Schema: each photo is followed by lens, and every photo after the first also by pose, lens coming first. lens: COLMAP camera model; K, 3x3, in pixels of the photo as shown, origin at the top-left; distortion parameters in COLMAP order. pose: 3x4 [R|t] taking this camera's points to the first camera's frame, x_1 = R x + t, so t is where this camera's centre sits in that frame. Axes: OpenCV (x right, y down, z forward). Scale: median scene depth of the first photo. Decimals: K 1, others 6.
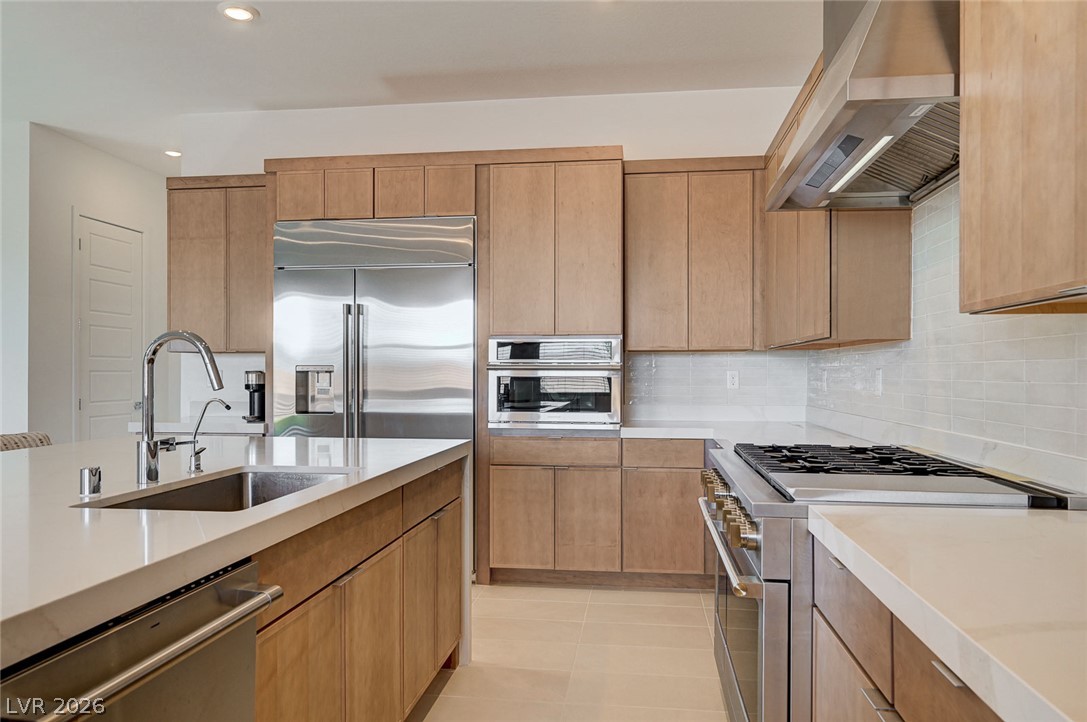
lens RADIAL K [[741.7, 0, 543.5], [0, 741.7, 361.0], [0, 0, 1]] dist [-0.031064, -0.000937]
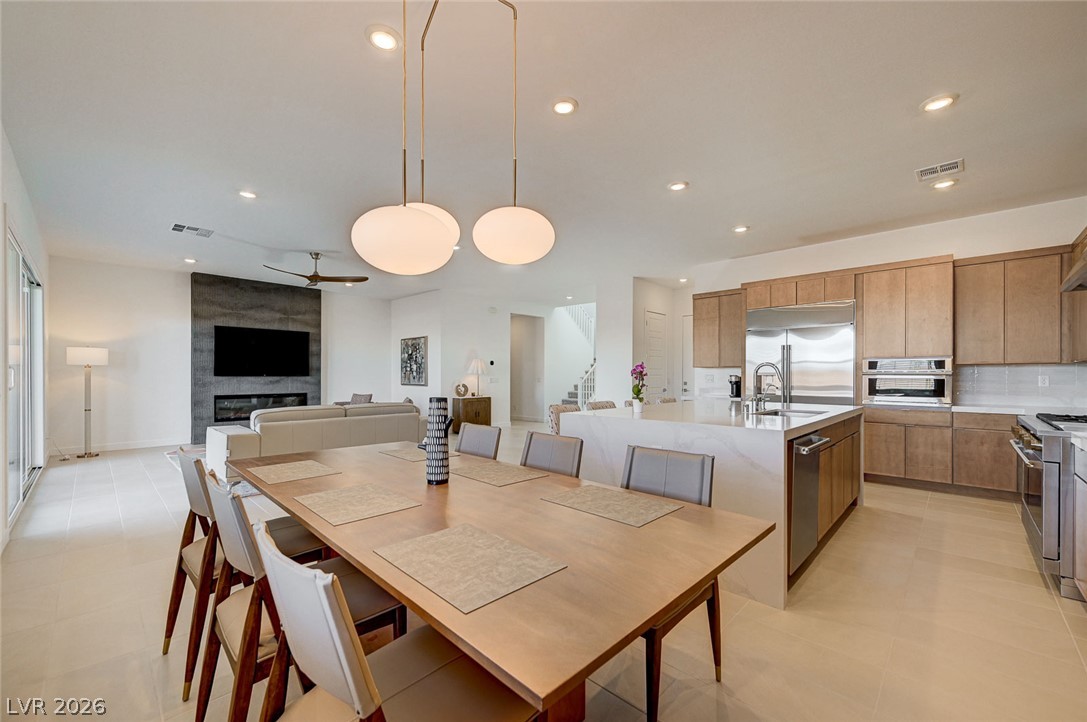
lens RADIAL K [[434.5, 0, 541.2], [0, 434.5, 373.8], [0, 0, 1]] dist [-0.001155, -0.000257]
pose [[0.806677, -0.000556, -0.590992, -0.081898], [0.007148, 0.999936, 0.008815, -0.007814], [0.590949, -0.011335, 0.806630, -0.477302]]
